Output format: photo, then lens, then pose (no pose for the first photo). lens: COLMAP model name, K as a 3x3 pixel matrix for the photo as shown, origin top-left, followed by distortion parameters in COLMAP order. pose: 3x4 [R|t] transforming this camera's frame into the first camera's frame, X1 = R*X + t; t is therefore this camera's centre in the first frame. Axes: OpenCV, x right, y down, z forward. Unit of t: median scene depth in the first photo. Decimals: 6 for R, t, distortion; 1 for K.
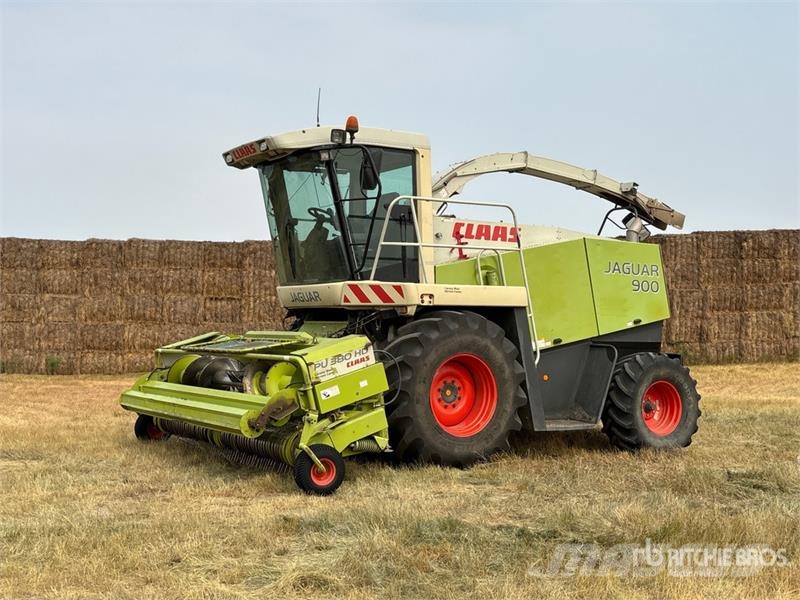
lens RADIAL K [[979.9, 0, 398.7], [0, 979.9, 297.7], [0, 0, 1]] dist [0.079583, 0.000000]
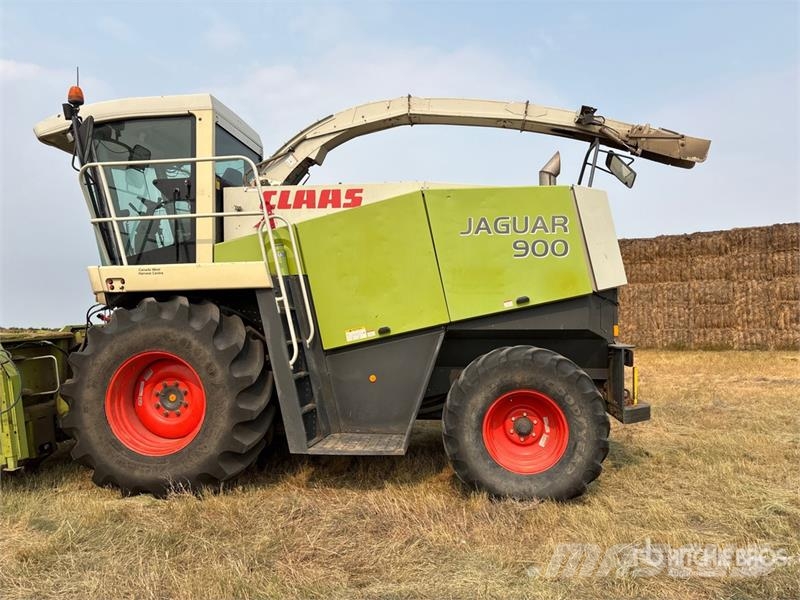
lens RADIAL K [[607.5, 0, 406.6], [0, 607.5, 297.8], [0, 0, 1]] dist [0.038602, -0.030302]
pose [[0.784729, -0.036810, -0.618745, 0.457880], [0.043068, 0.999061, -0.004814, 0.021686], [0.618341, -0.022871, 0.785577, 0.636590]]
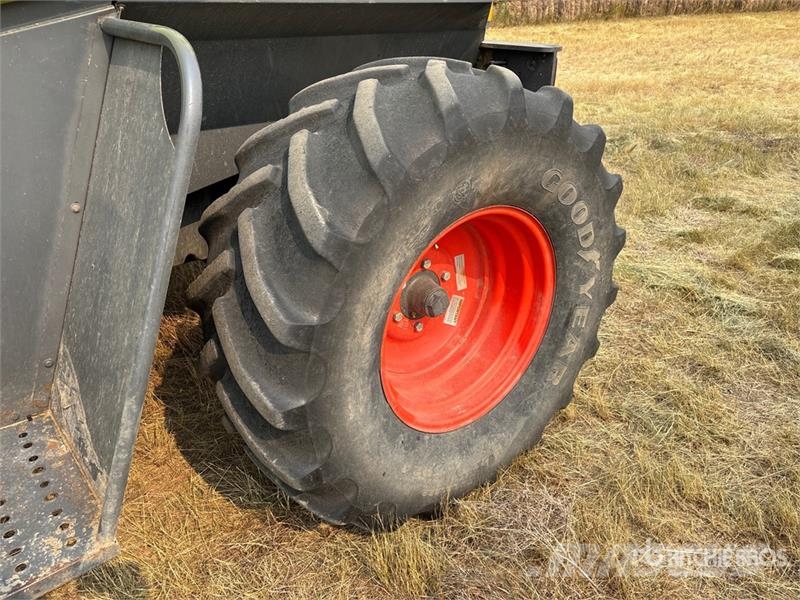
lens RADIAL K [[607.5, 0, 392.5], [0, 607.5, 294.4], [0, 0, 1]] dist [0.038602, -0.030302]
pose [[0.991922, -0.069855, 0.105881, 0.233476], [0.012069, 0.882892, 0.469420, 0.039625], [-0.126273, -0.464351, 0.876604, 0.882341]]
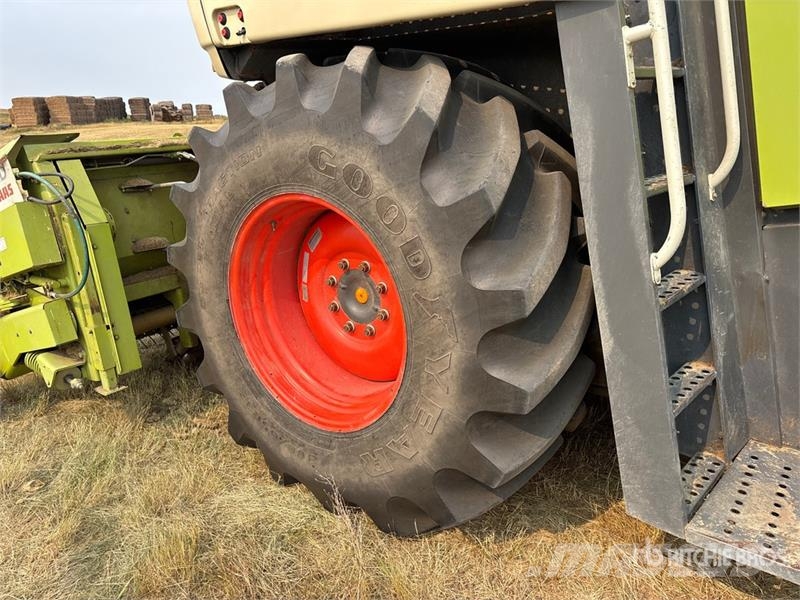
lens RADIAL K [[607.5, 0, 397.4], [0, 607.5, 291.5], [0, 0, 1]] dist [0.038602, -0.030302]
pose [[0.350843, 0.249612, -0.902553, 0.227064], [0.057220, 0.956304, 0.286720, 0.027971], [0.934684, -0.152238, 0.321230, 0.827601]]
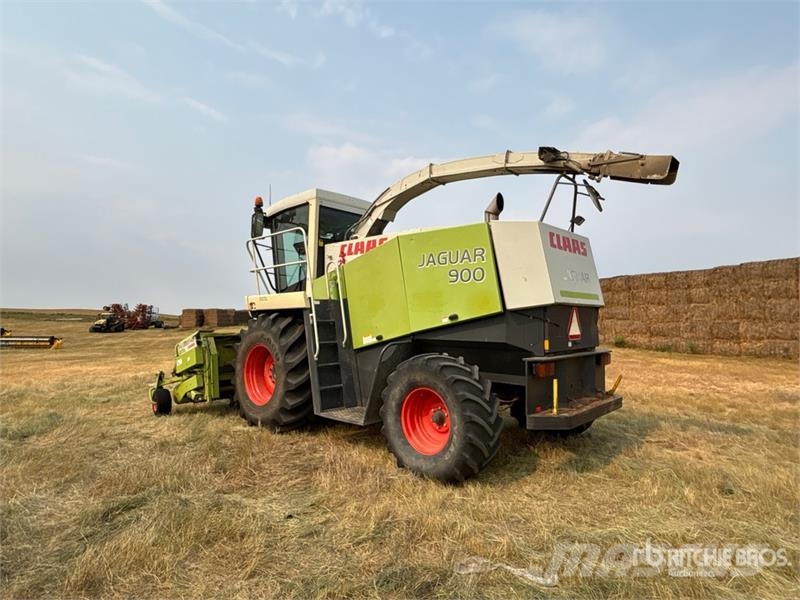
lens RADIAL K [[457.2, 0, 403.5], [0, 457.2, 298.3], [0, 0, 1]] dist [0.032376, -0.001927]
pose [[0.266127, -0.058859, -0.962139, 0.640288], [0.033252, 0.998101, -0.051862, 0.027970], [0.963364, -0.018192, 0.267579, 0.880592]]
